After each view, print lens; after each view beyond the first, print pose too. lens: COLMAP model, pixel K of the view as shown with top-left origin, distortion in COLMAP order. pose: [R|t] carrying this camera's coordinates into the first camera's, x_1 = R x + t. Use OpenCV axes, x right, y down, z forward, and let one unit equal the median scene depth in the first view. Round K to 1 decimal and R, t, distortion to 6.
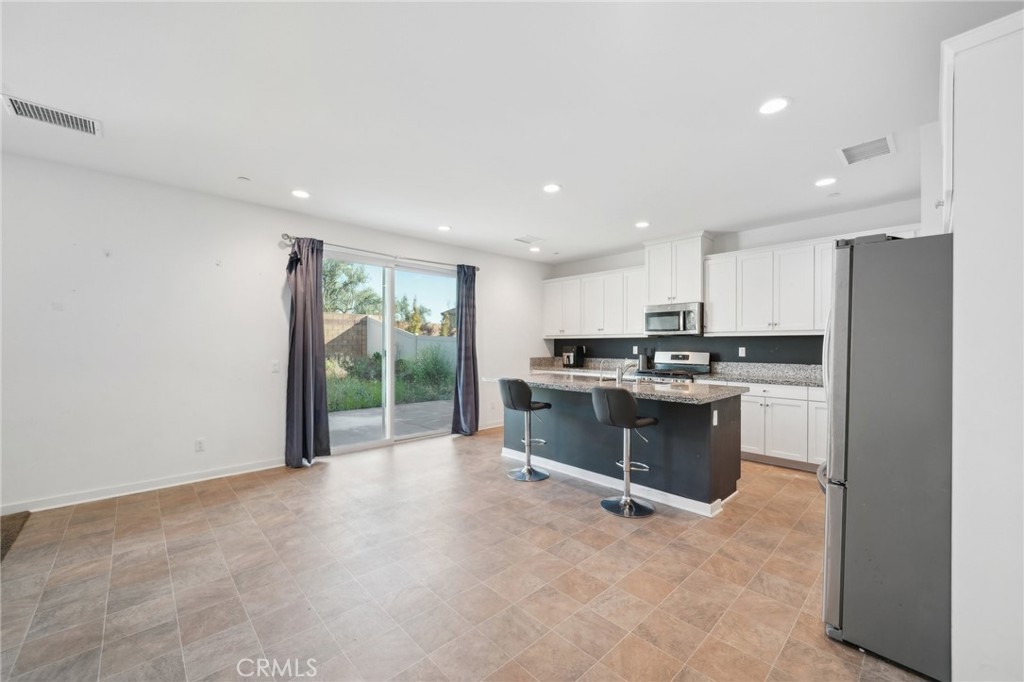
lens RADIAL K [[405.2, 0, 506.6], [0, 405.2, 346.6], [0, 0, 1]] dist [-0.017667, 0.000121]
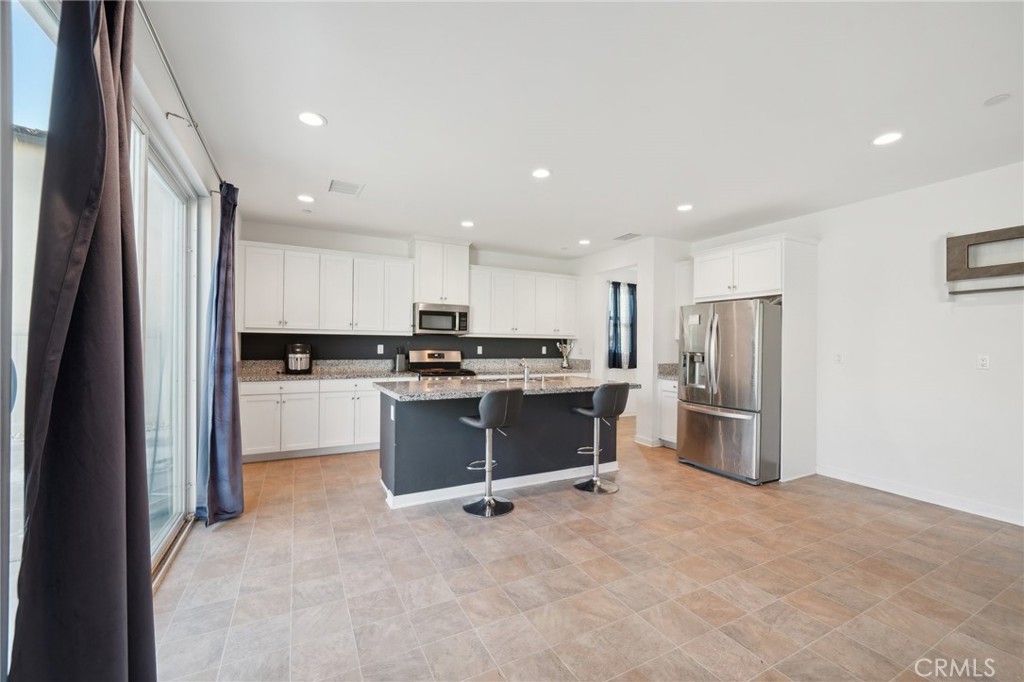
lens RADIAL K [[405.2, 0, 503.4], [0, 405.2, 342.8], [0, 0, 1]] dist [-0.017667, 0.000121]
pose [[0.271920, 0.005454, 0.962304, -0.676391], [-0.005429, 0.999977, -0.004133, -0.005023], [-0.962304, -0.004100, 0.271944, 0.718264]]
